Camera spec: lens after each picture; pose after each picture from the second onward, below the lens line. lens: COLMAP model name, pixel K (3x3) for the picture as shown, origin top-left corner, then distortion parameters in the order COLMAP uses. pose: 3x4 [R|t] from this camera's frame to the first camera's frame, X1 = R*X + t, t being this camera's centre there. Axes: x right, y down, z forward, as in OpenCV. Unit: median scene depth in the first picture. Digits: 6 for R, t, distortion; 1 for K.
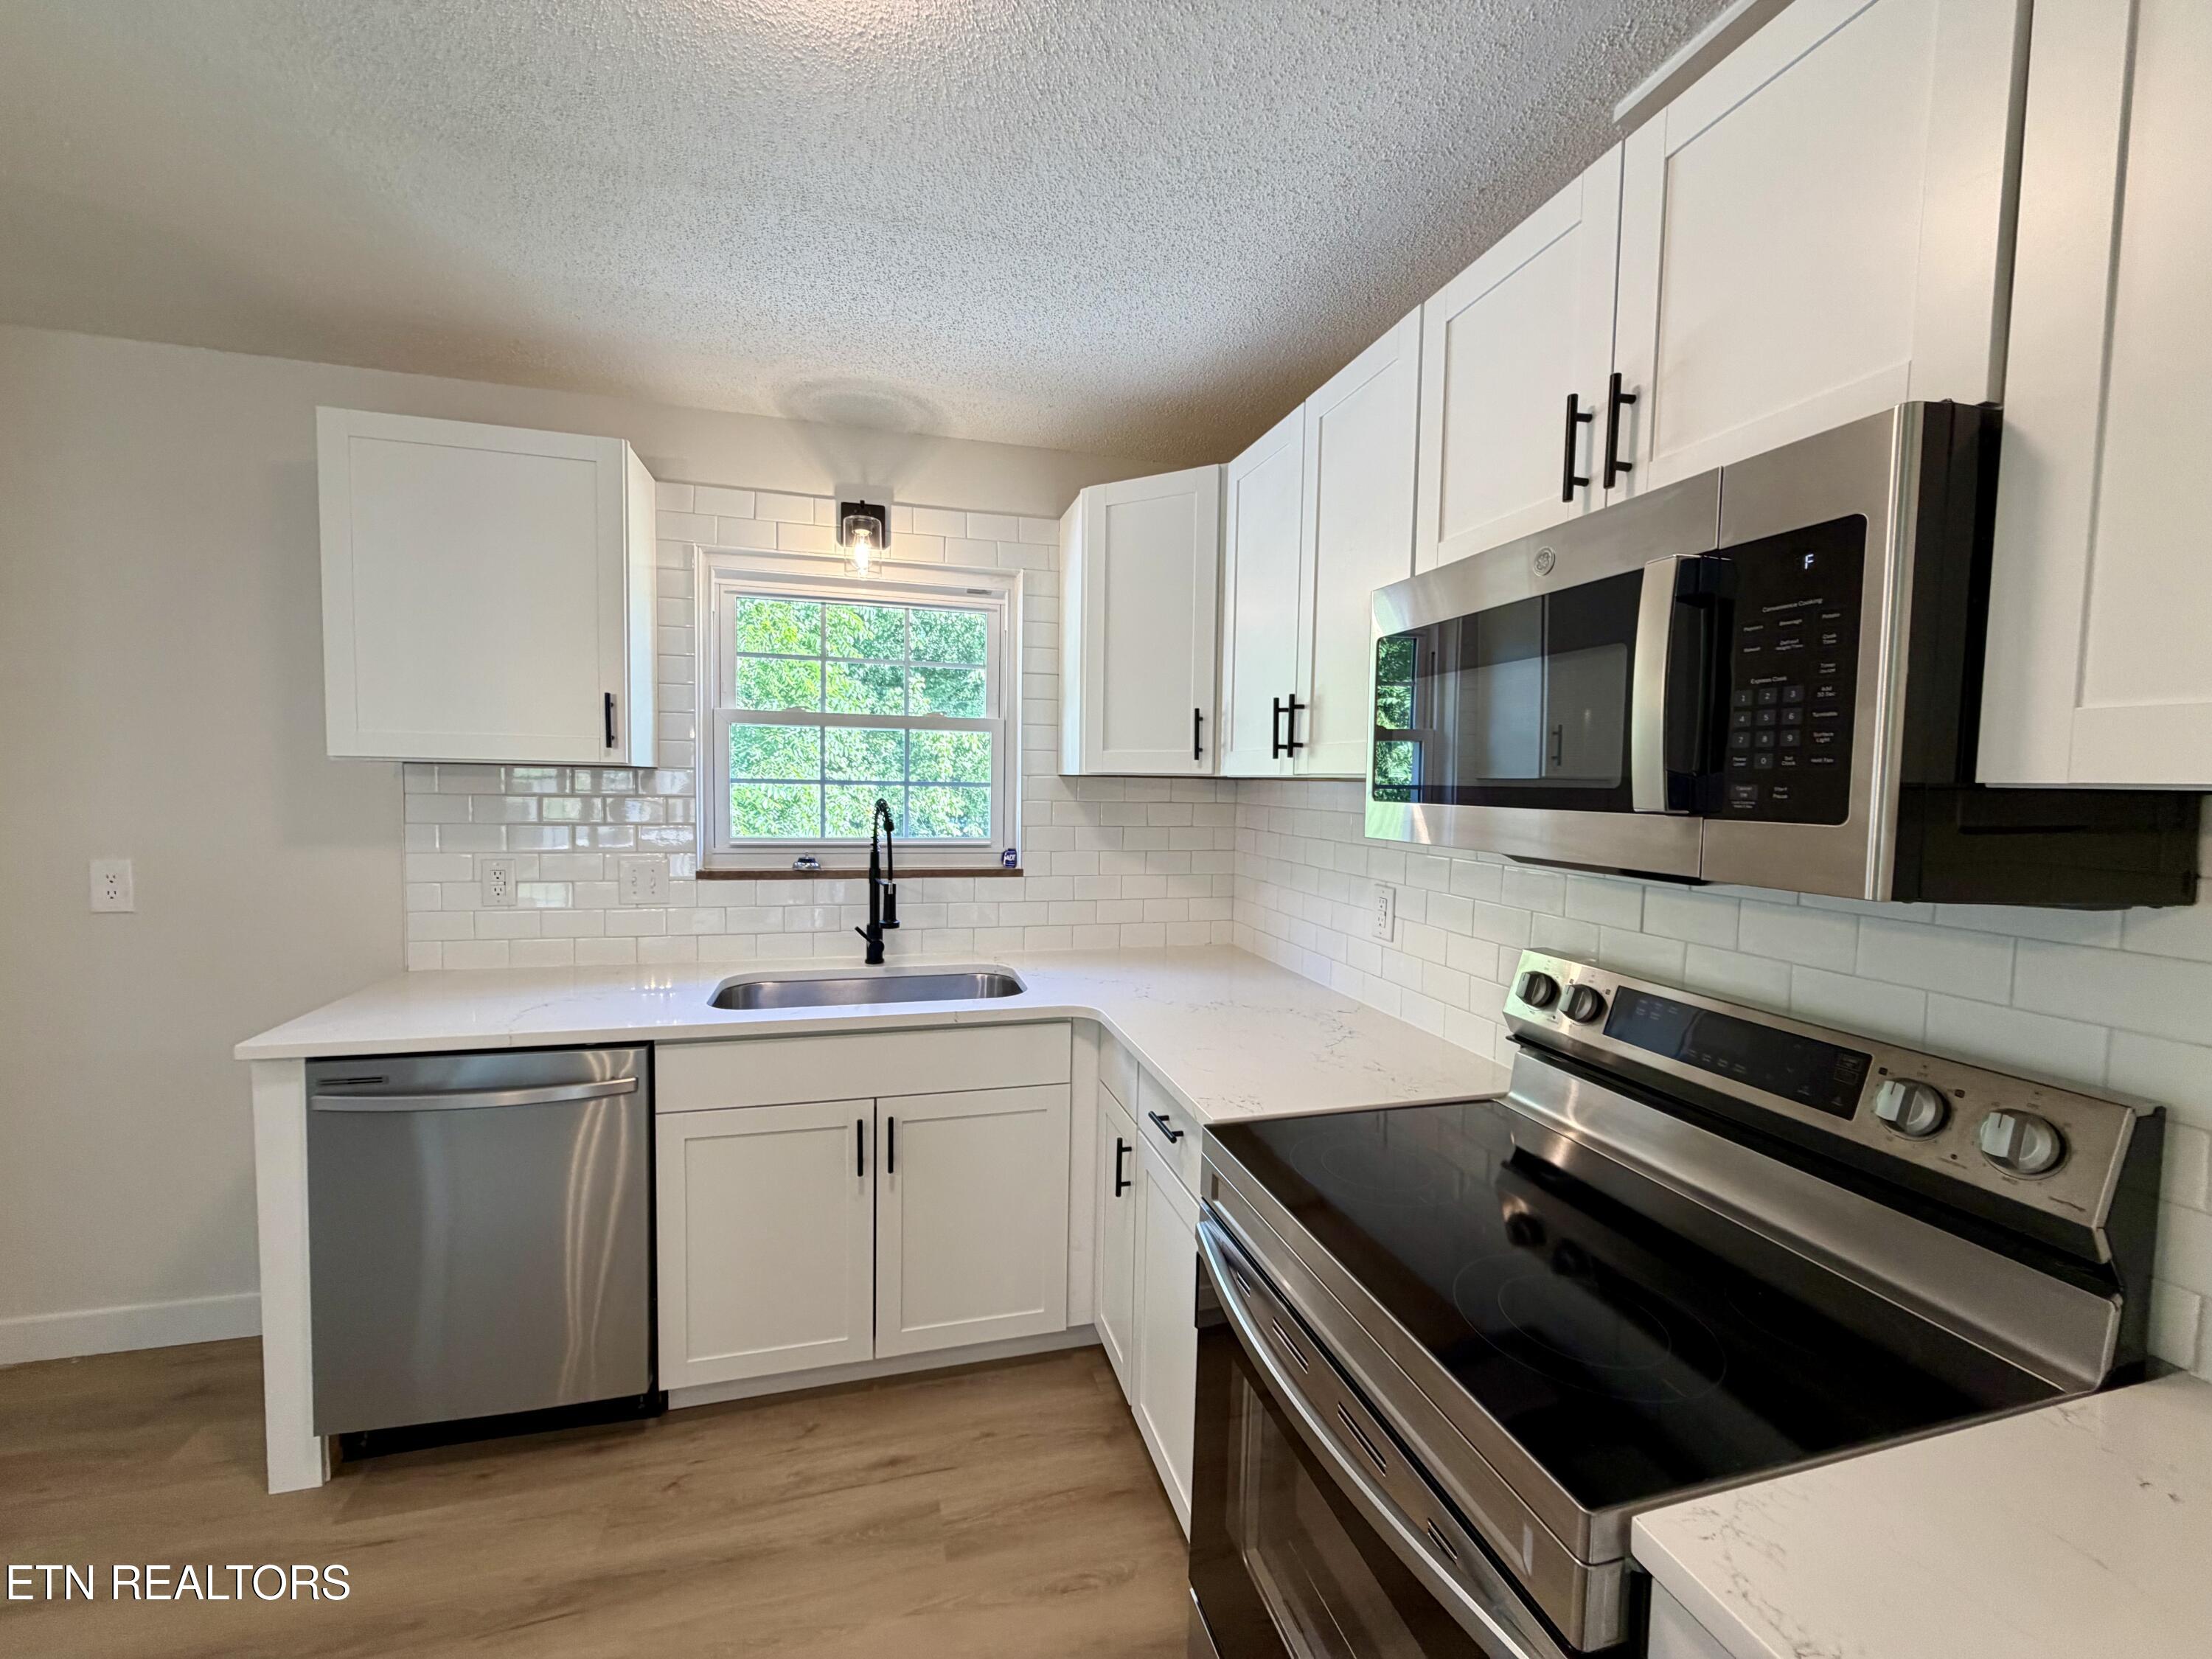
lens RADIAL K [[887.0, 0, 1096.1], [0, 887.0, 835.6], [0, 0, 1]] dist [-0.000368, 0.000104]
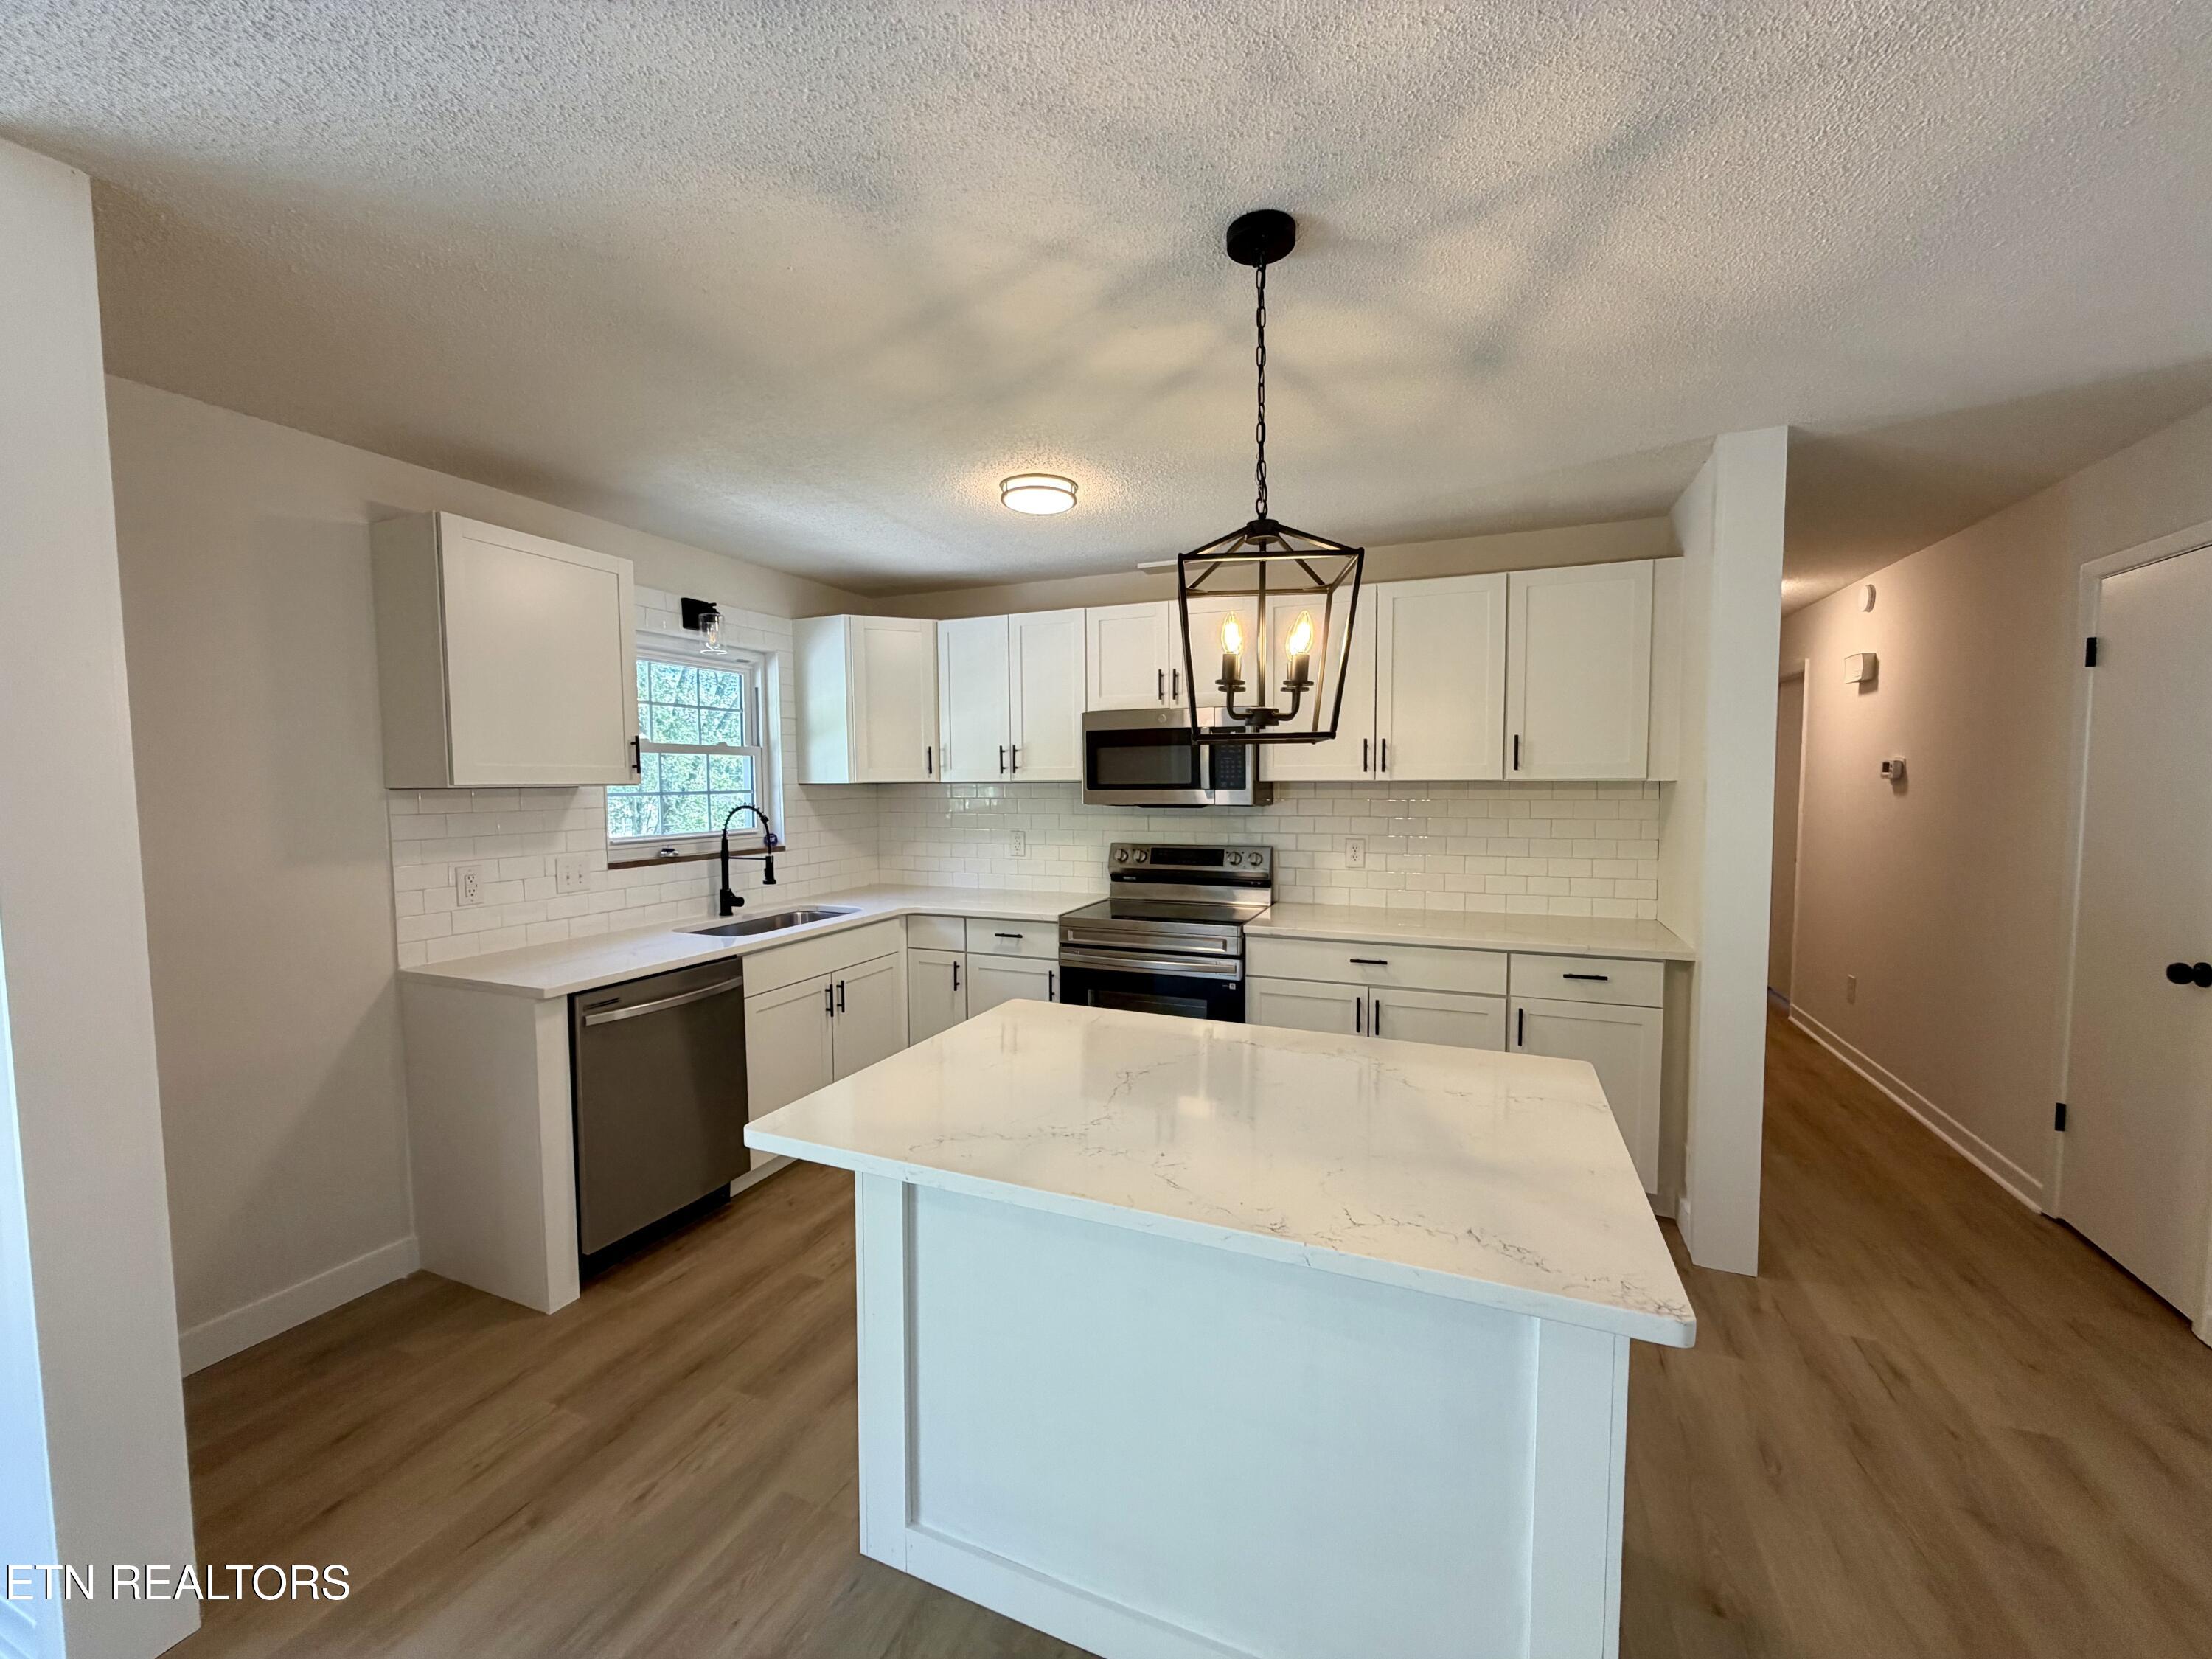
lens RADIAL K [[876.4, 0, 1106.0], [0, 876.4, 829.5], [0, 0, 1]] dist [0.001114, -0.000412]
pose [[0.616352, -0.067539, 0.784569, -1.078270], [0.070264, 0.997058, 0.030632, 0.002350], [-0.784329, 0.036247, 0.619285, -0.430051]]
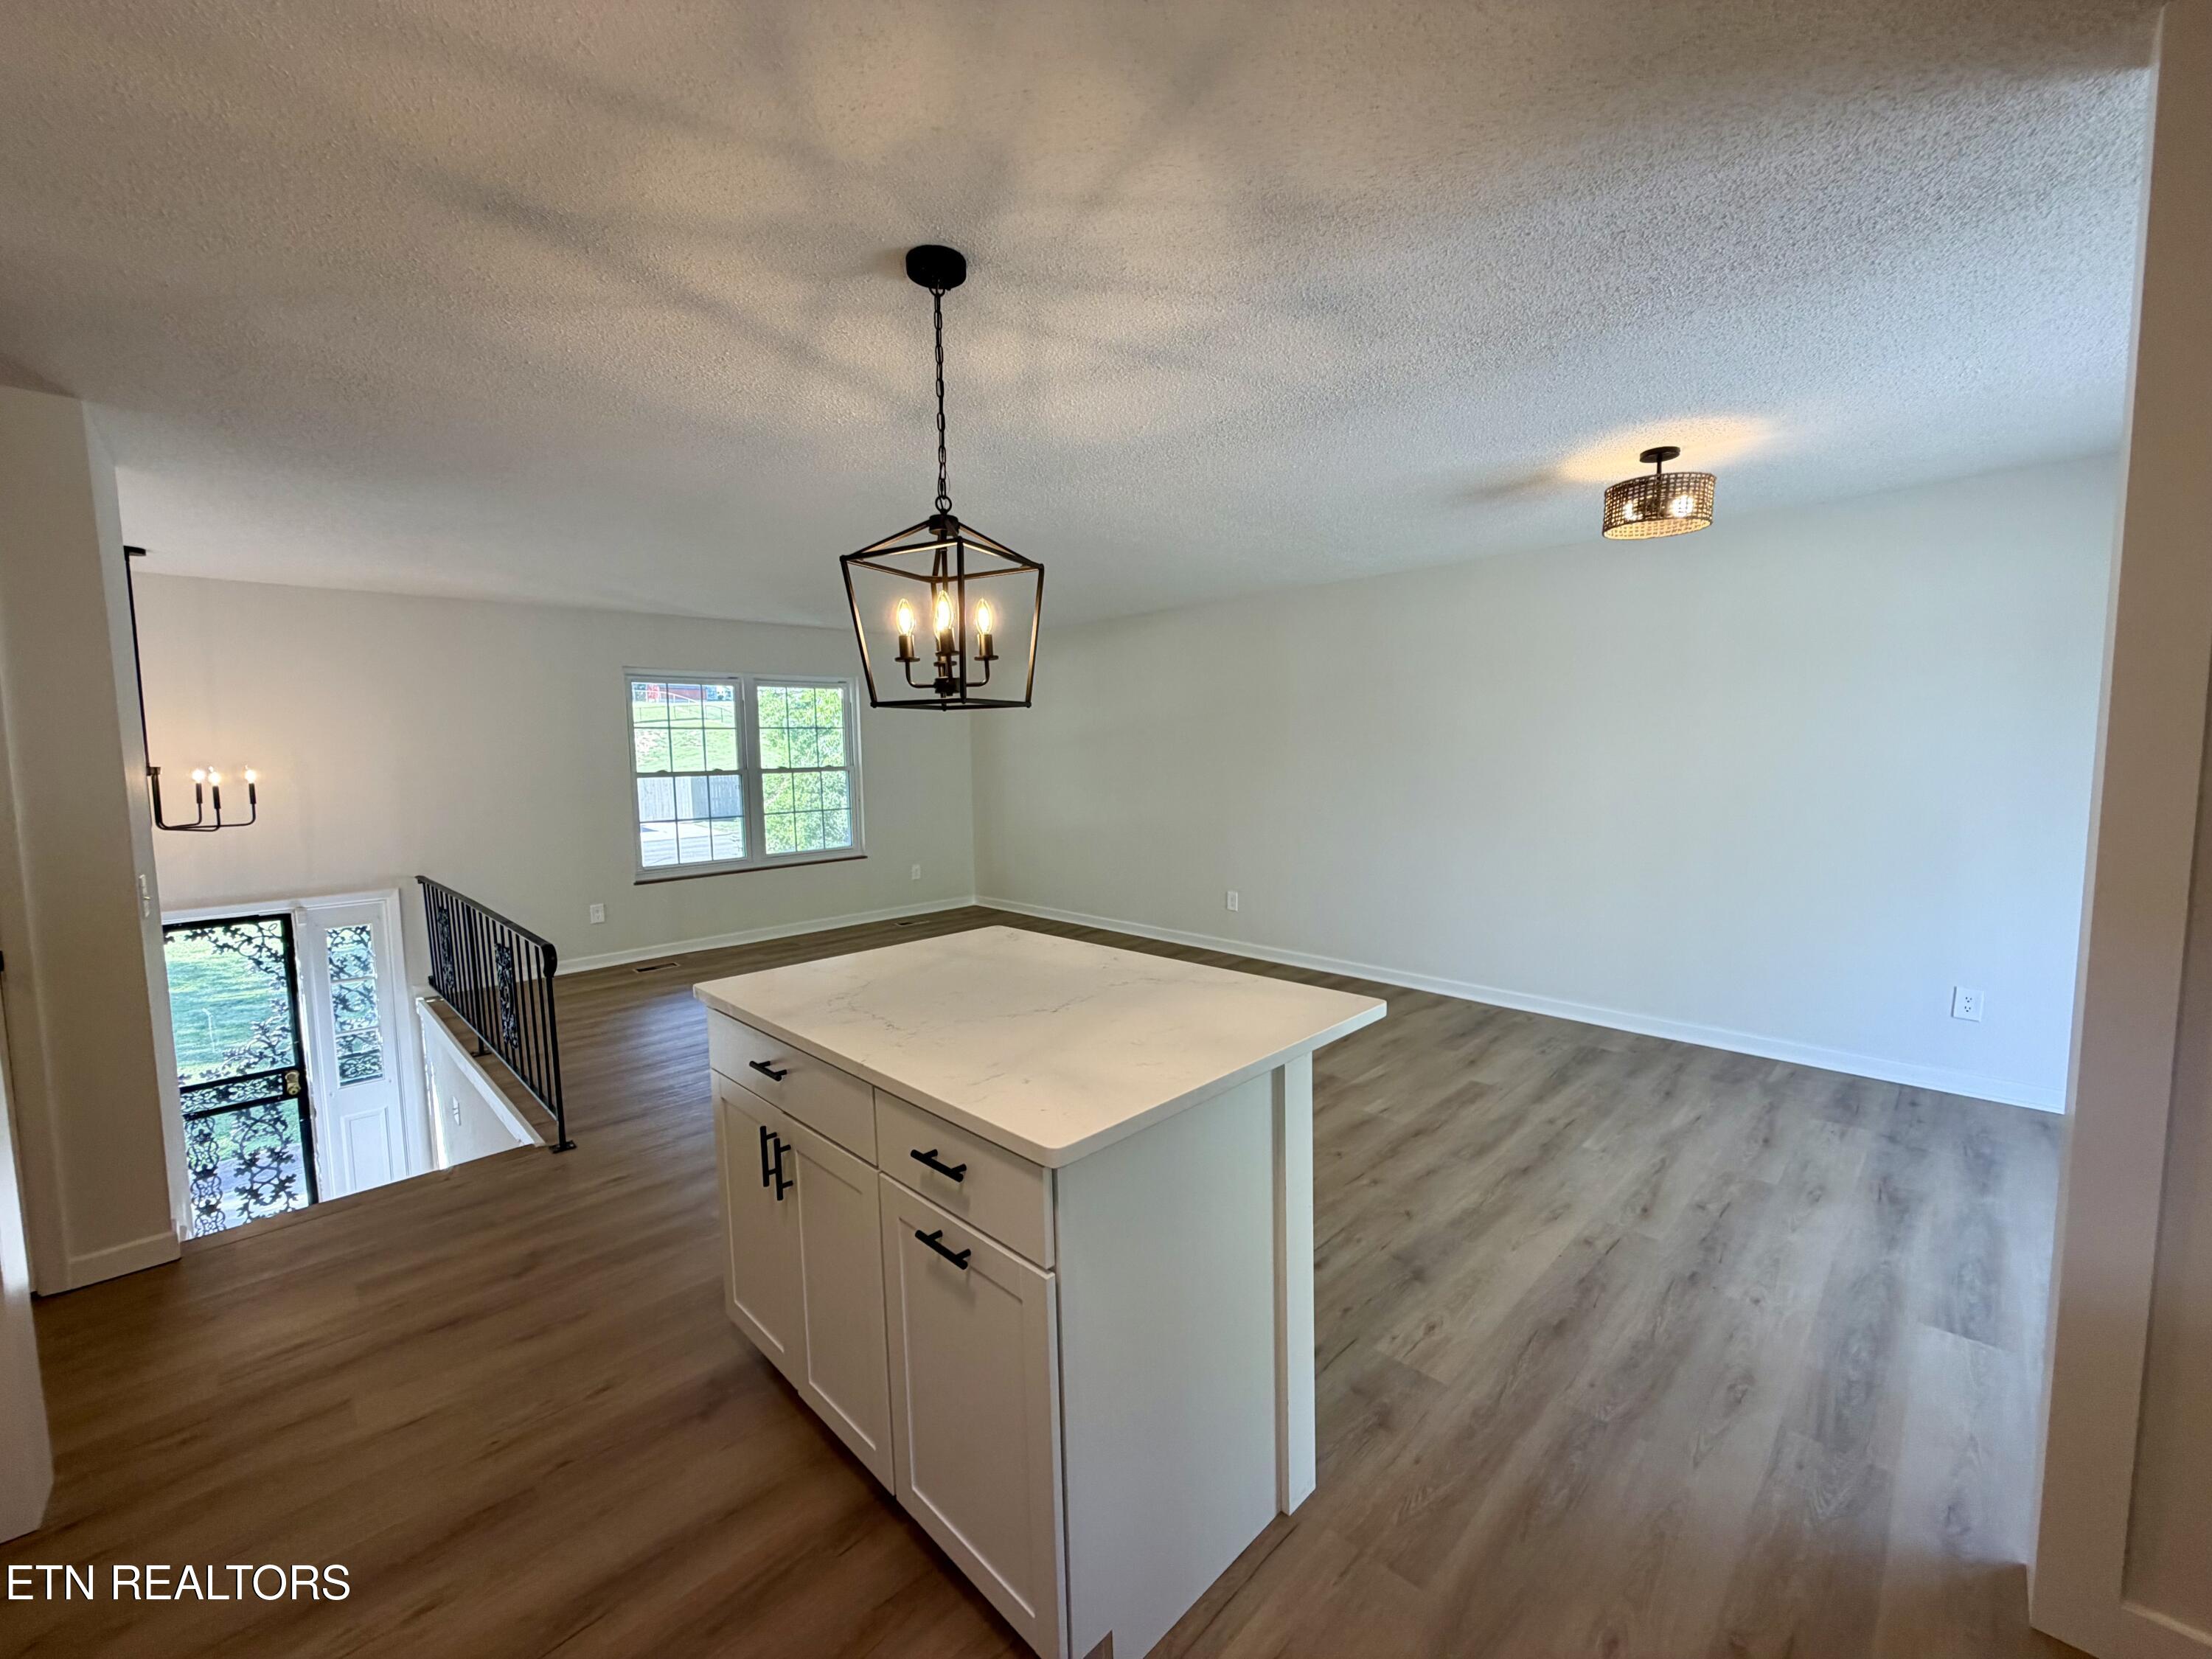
lens RADIAL K [[889.2, 0, 1103.7], [0, 889.2, 834.8], [0, 0, 1]] dist [0.000089, -0.000037]
pose [[-0.866878, 0.045338, -0.496454, -0.179070], [-0.029620, 0.989412, 0.142078, -0.039994], [0.497639, 0.137870, -0.856357, 0.671827]]
